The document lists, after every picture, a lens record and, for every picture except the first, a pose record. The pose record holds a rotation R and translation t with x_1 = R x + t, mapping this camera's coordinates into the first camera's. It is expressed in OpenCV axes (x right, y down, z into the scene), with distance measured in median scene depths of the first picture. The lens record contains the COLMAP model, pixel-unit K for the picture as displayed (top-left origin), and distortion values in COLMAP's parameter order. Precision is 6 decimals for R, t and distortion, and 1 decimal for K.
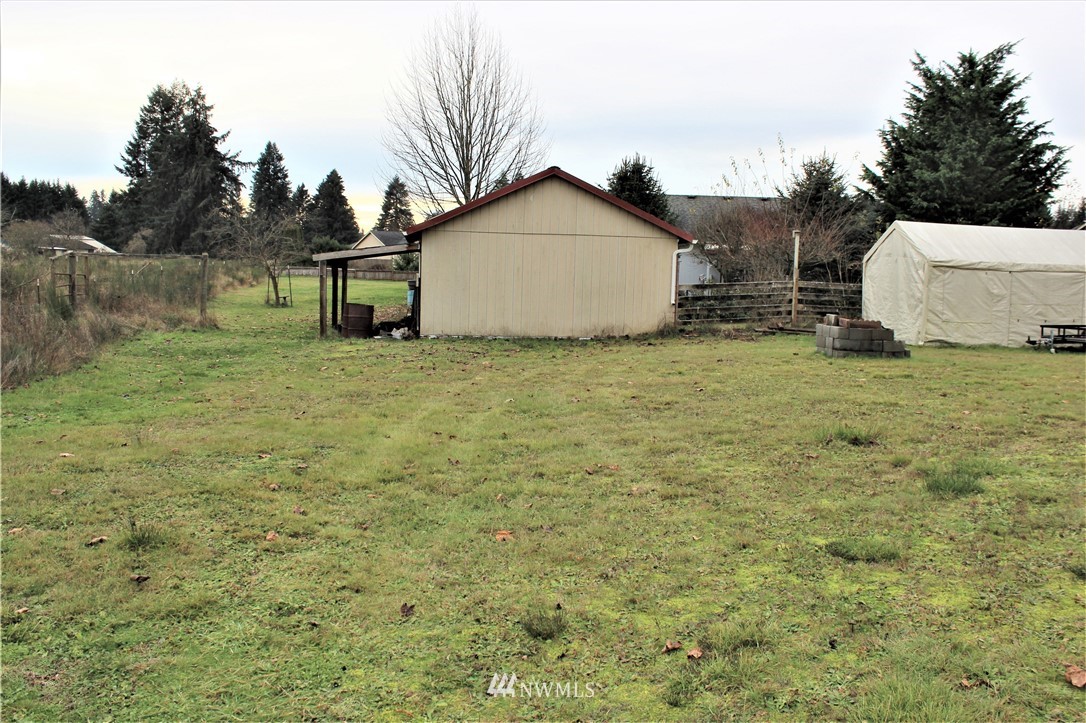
lens RADIAL K [[950.0, 0, 542.3], [0, 950.0, 358.9], [0, 0, 1]] dist [-0.127548, 0.086295]
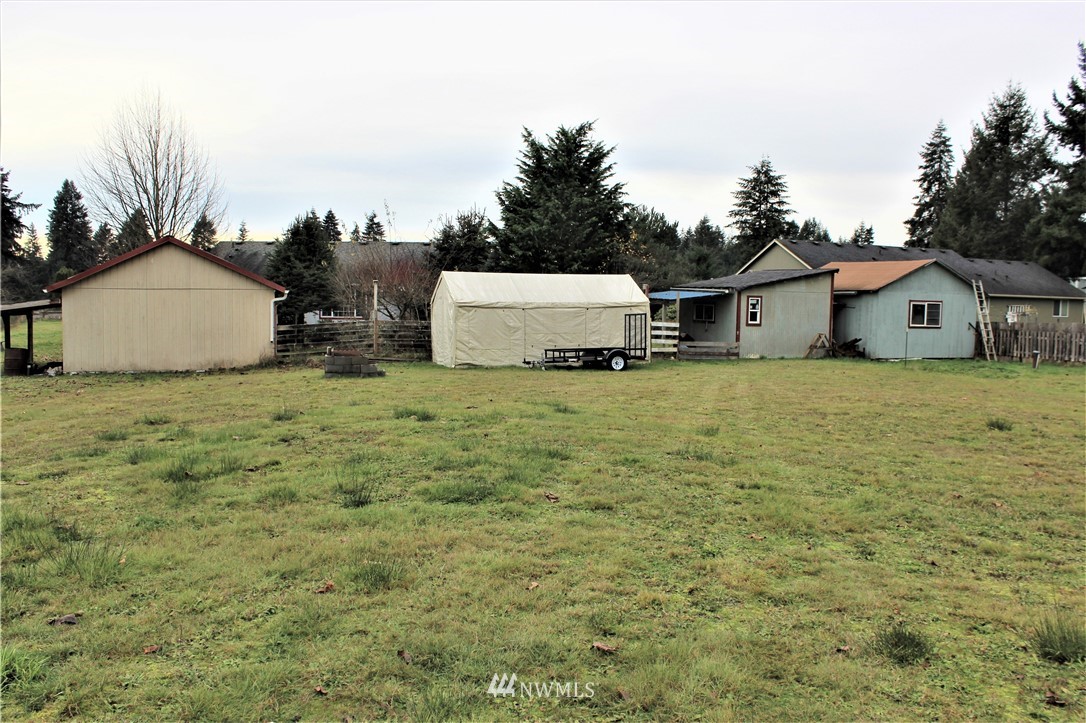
lens RADIAL K [[950.0, 0, 542.4], [0, 950.0, 364.9], [0, 0, 1]] dist [-0.127548, 0.086295]
pose [[0.983553, -0.029490, 0.178198, 0.258799], [0.034660, 0.999062, -0.025967, 0.017561], [-0.177265, 0.031716, 0.983652, -0.280162]]
